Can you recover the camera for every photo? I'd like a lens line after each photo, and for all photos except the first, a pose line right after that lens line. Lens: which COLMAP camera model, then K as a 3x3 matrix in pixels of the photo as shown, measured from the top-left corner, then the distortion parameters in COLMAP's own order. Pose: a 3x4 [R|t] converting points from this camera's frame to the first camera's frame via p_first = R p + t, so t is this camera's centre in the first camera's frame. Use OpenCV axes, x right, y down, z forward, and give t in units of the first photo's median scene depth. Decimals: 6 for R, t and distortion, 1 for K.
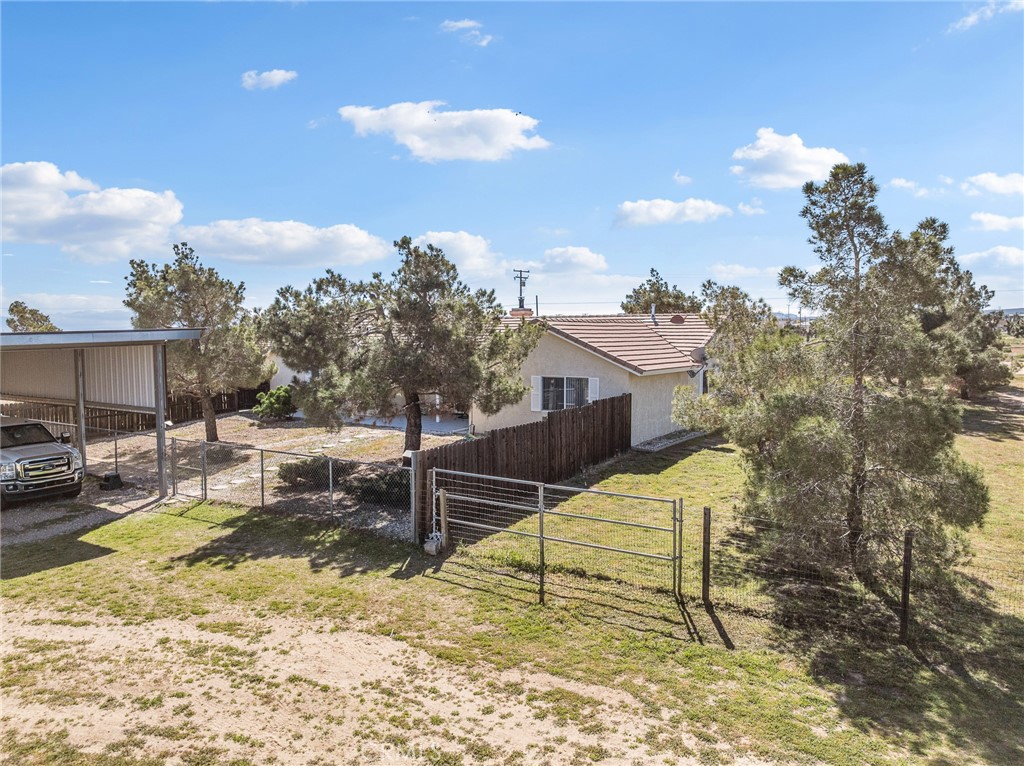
lens RADIAL K [[723.4, 0, 516.2], [0, 723.4, 380.4], [0, 0, 1]] dist [-0.055227, 0.023455]
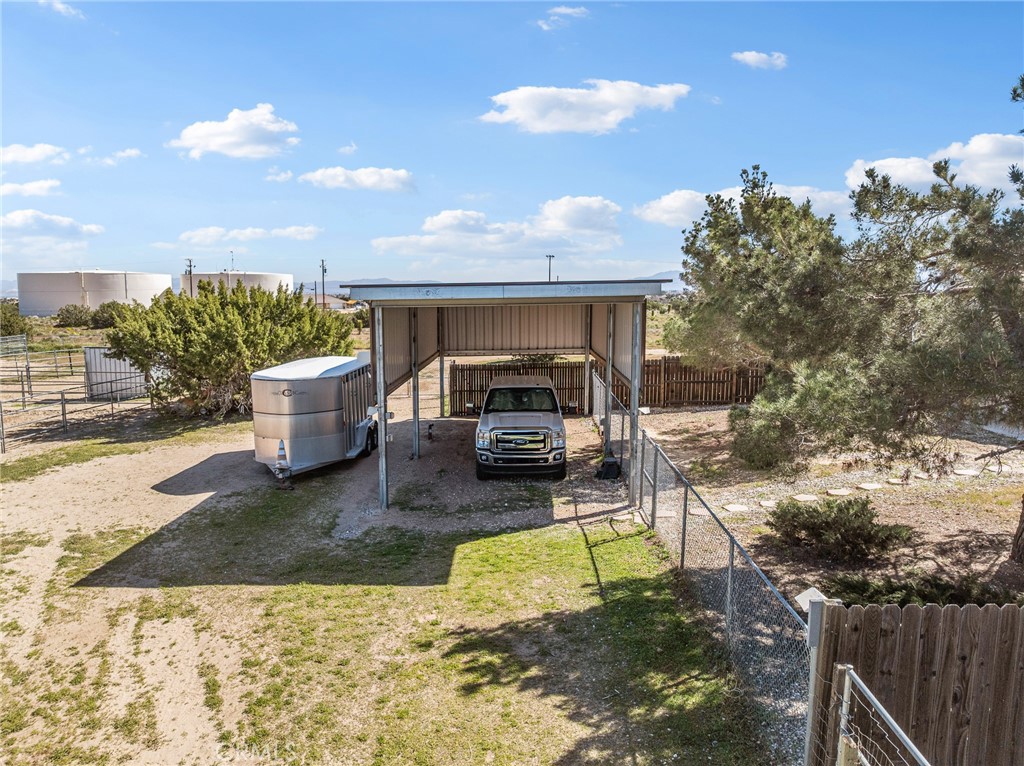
lens RADIAL K [[723.4, 0, 516.2], [0, 723.4, 380.4], [0, 0, 1]] dist [-0.055227, 0.023455]
pose [[0.543544, 0.115947, -0.831334, 0.073892], [-0.064039, 0.993255, 0.096660, -0.045723], [0.836934, 0.000699, 0.547303, 0.651748]]
